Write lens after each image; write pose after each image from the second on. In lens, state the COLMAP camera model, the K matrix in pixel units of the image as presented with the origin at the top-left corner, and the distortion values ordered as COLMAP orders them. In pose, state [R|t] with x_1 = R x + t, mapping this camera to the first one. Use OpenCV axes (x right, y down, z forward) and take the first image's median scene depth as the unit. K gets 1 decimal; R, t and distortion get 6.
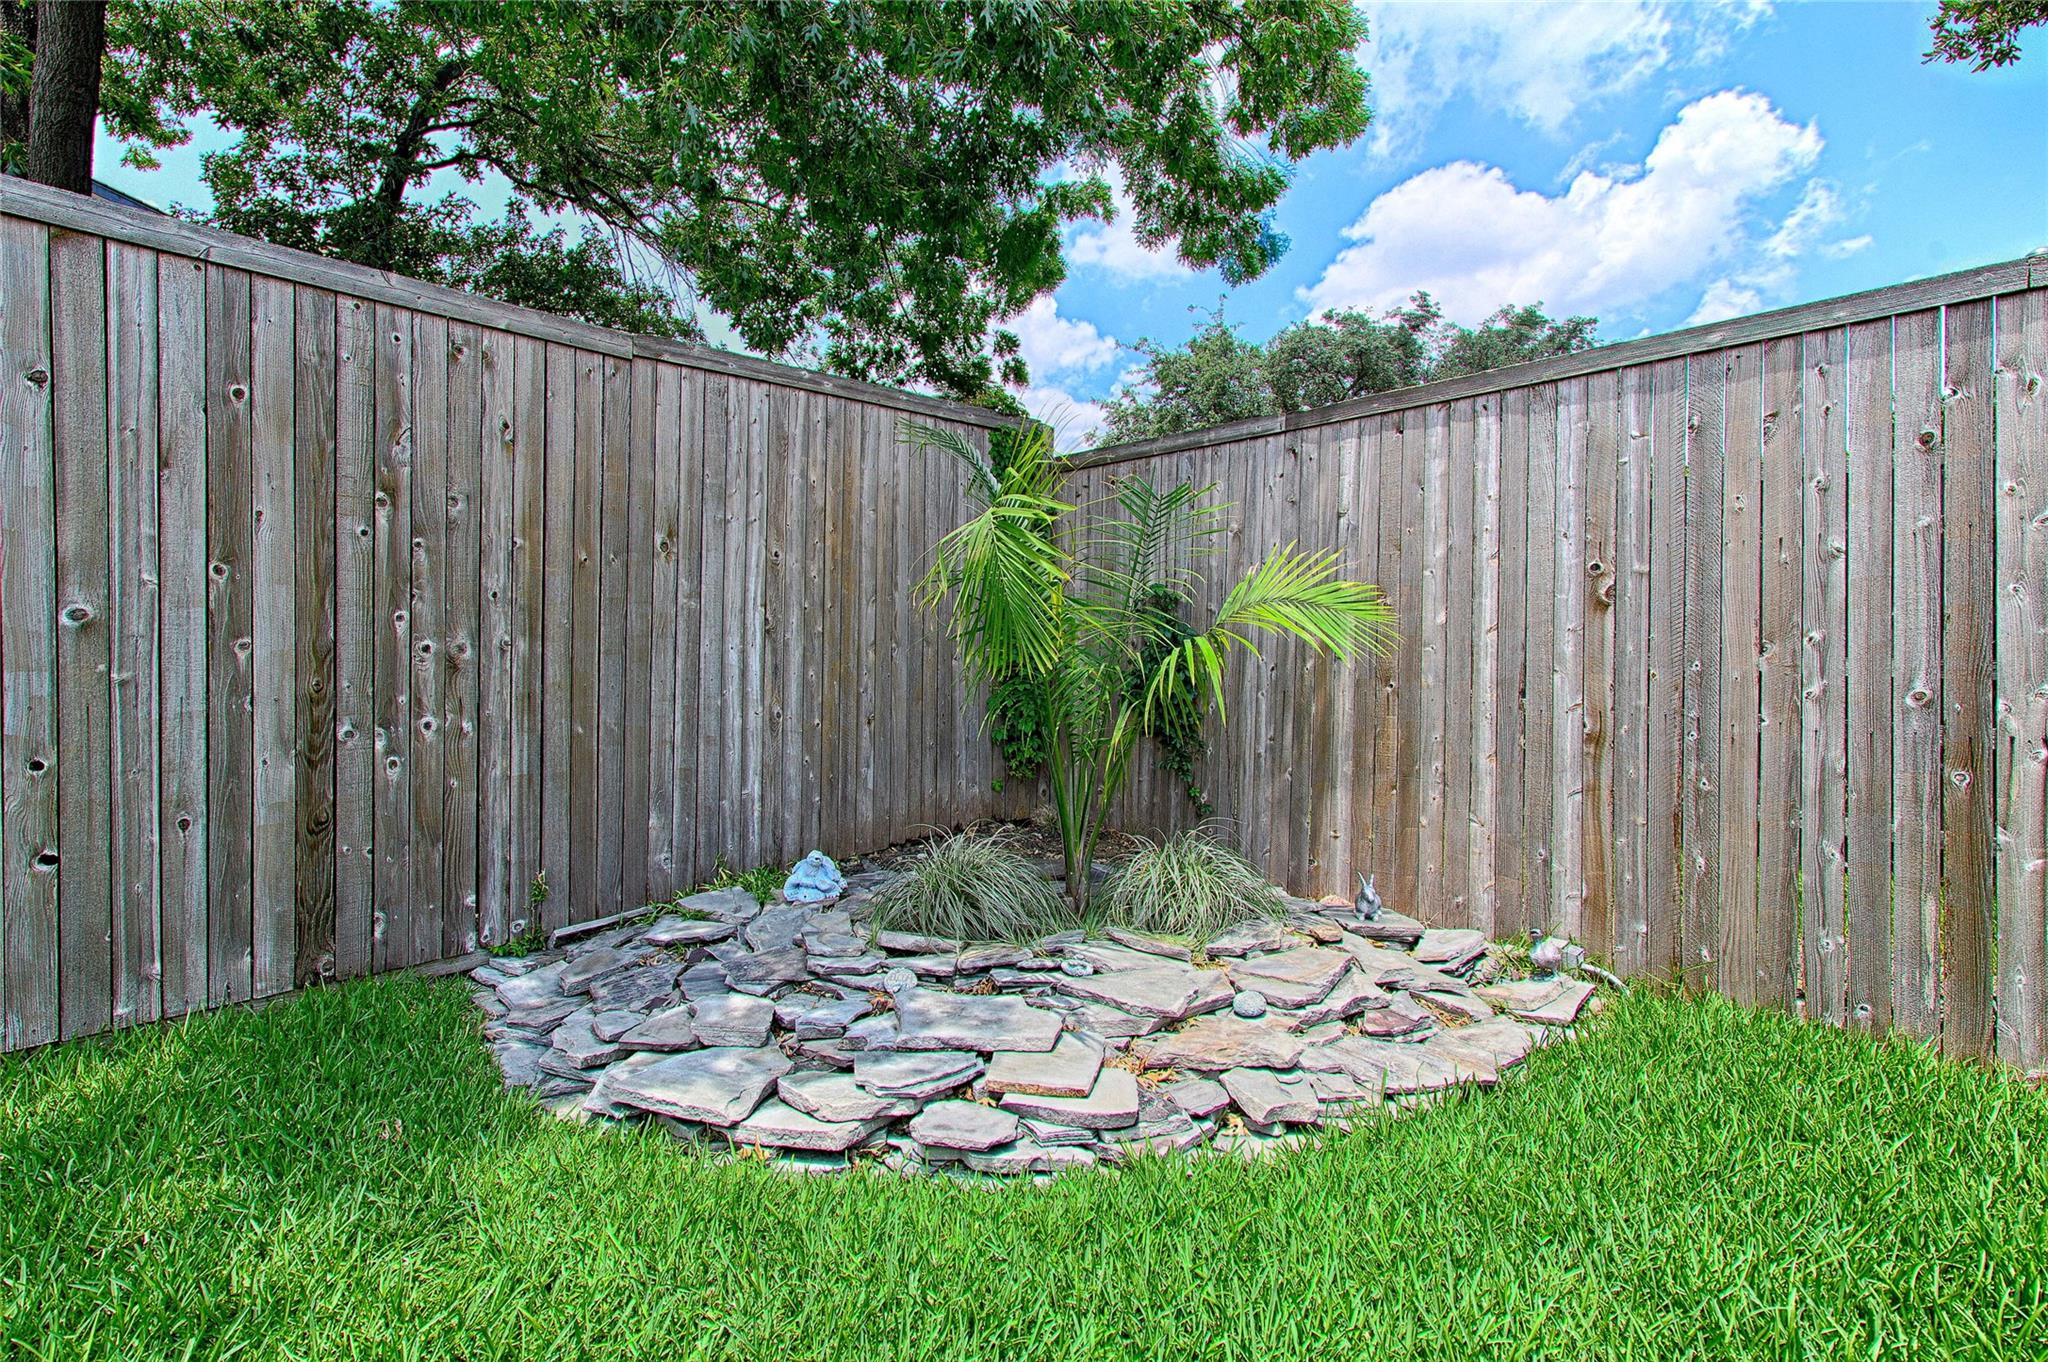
lens RADIAL K [[843.4, 0, 1011.5], [0, 843.4, 644.5], [0, 0, 1]] dist [0.005112, -0.000464]
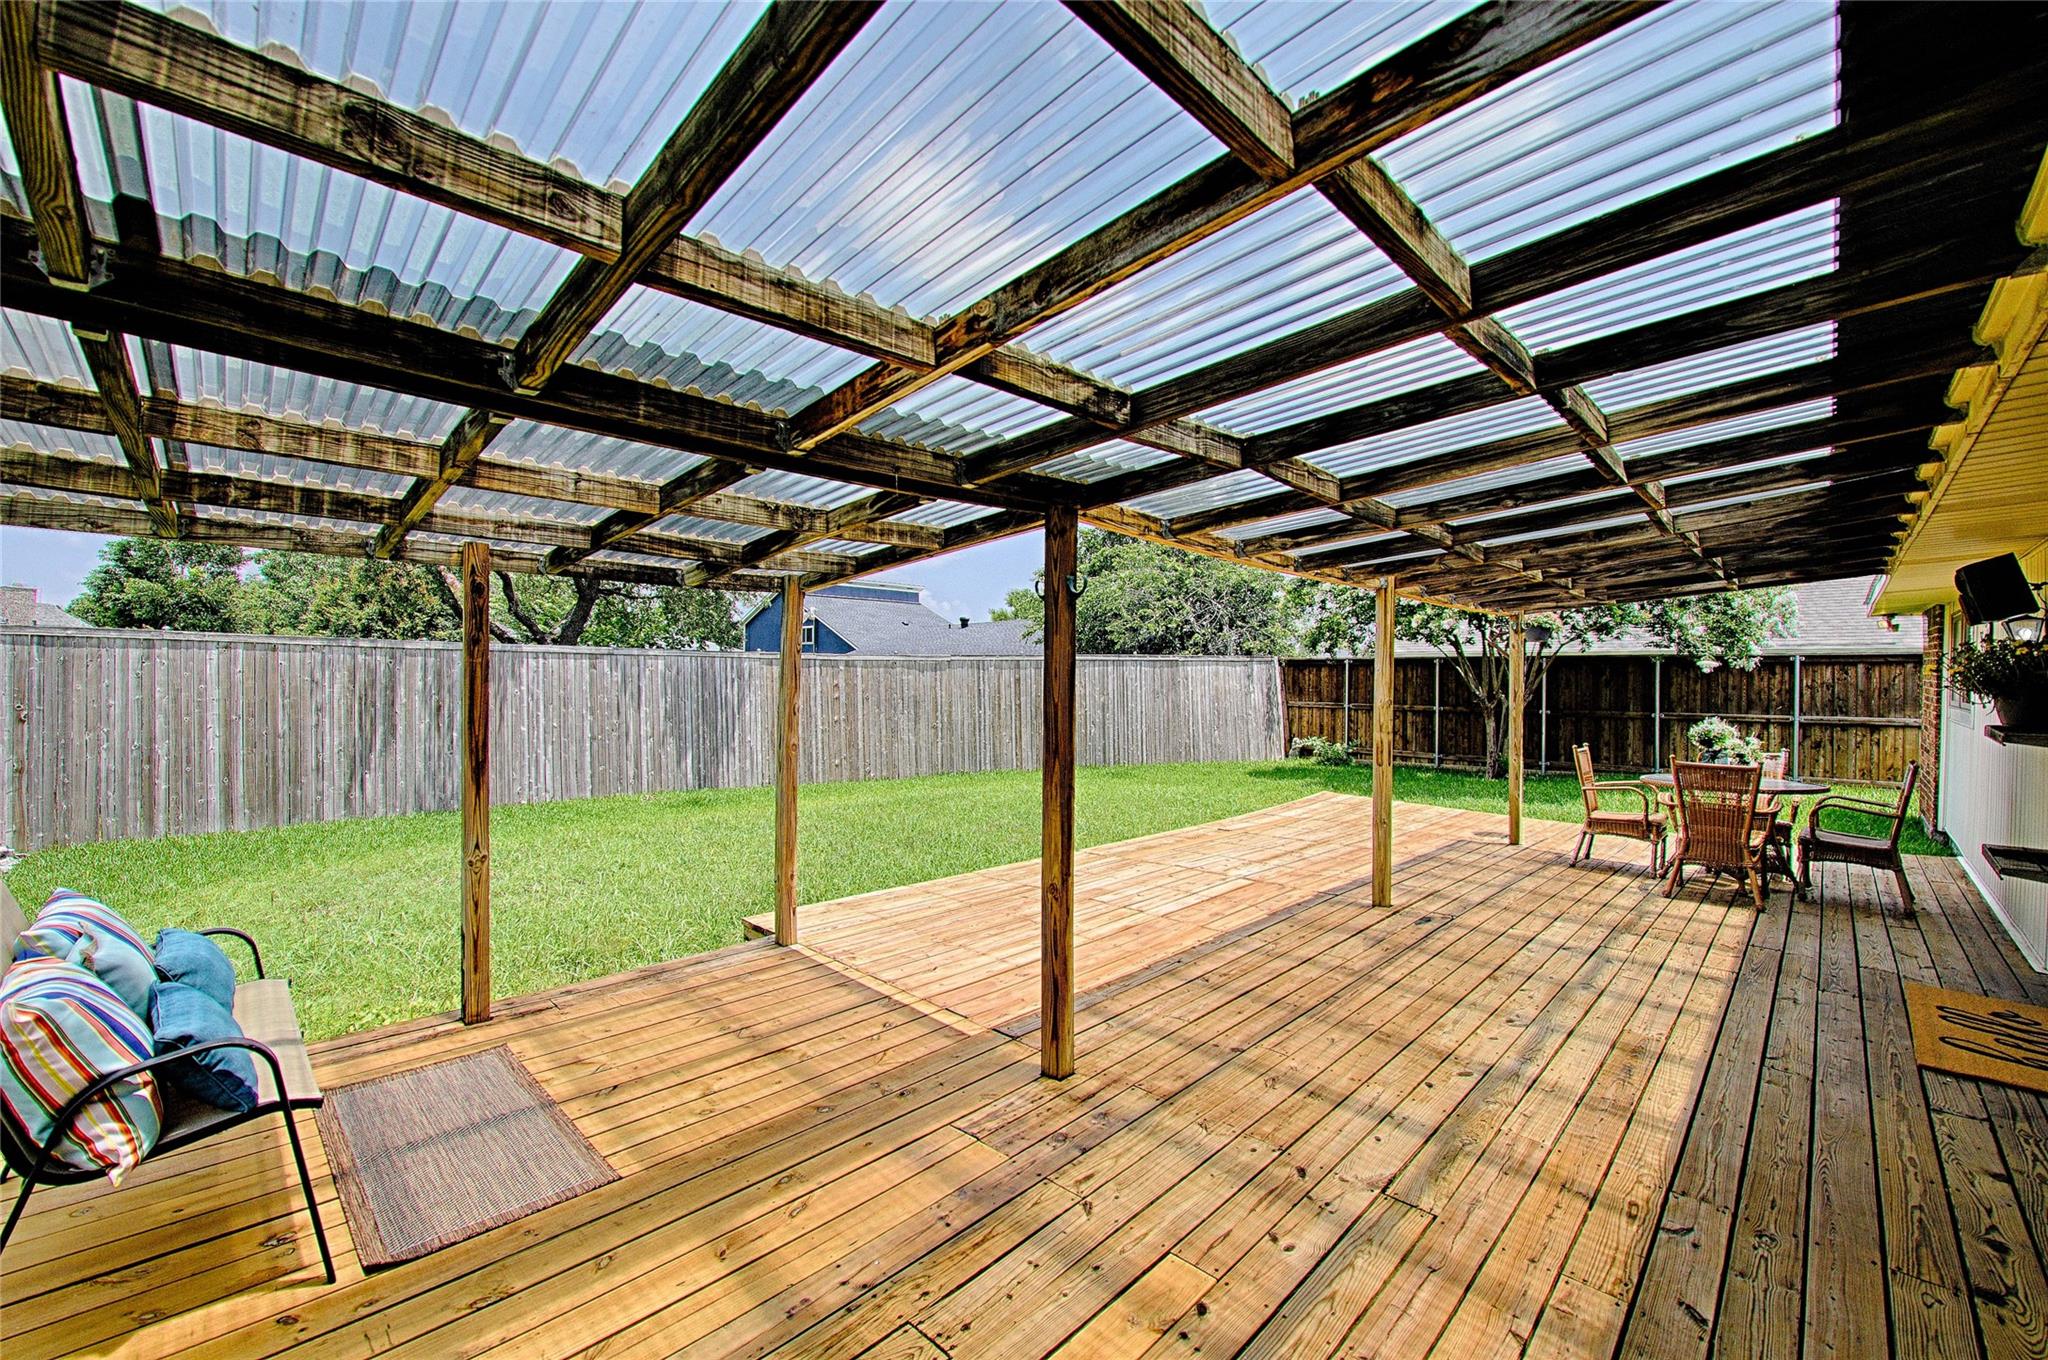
lens RADIAL K [[808.5, 0, 1016.4], [0, 808.5, 678.8], [0, 0, 1]] dist [-0.013187, 0.000035]
pose [[-0.046352, 0.001427, 0.998924, -1.988770], [0.008021, 0.999967, -0.001056, -0.152933], [-0.998893, 0.007964, -0.046362, -2.073918]]
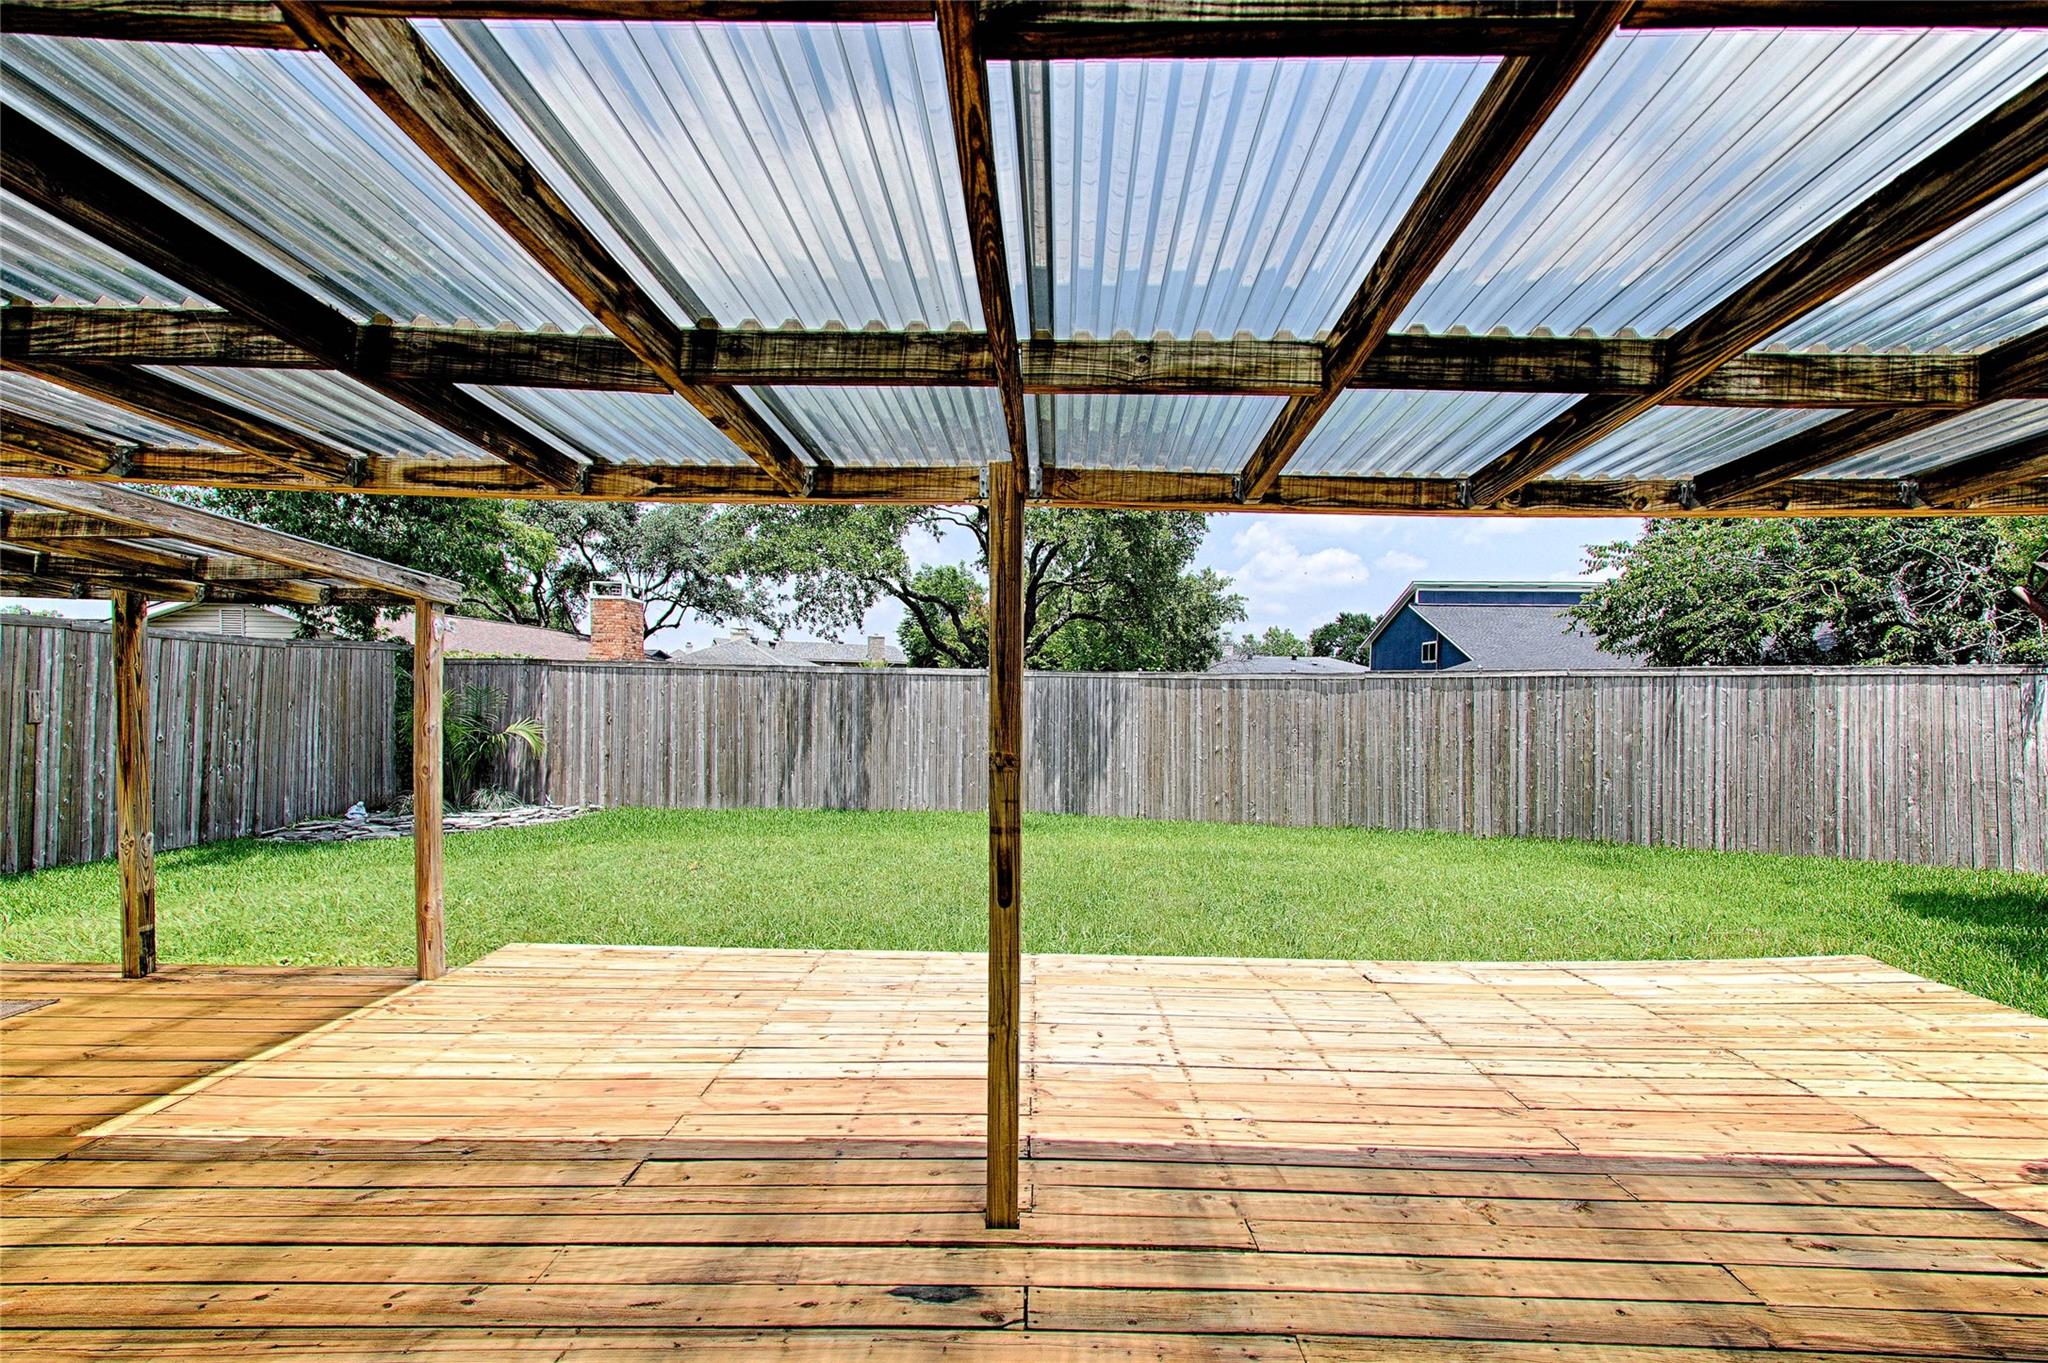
lens RADIAL K [[845.5, 0, 1035.5], [0, 845.5, 717.3], [0, 0, 1]] dist [0.006788, -0.000104]
pose [[0.664950, -0.008558, 0.746839, -1.009020], [-0.004339, 0.999873, 0.015321, -0.149877], [-0.746875, -0.013429, 0.664829, -3.315200]]
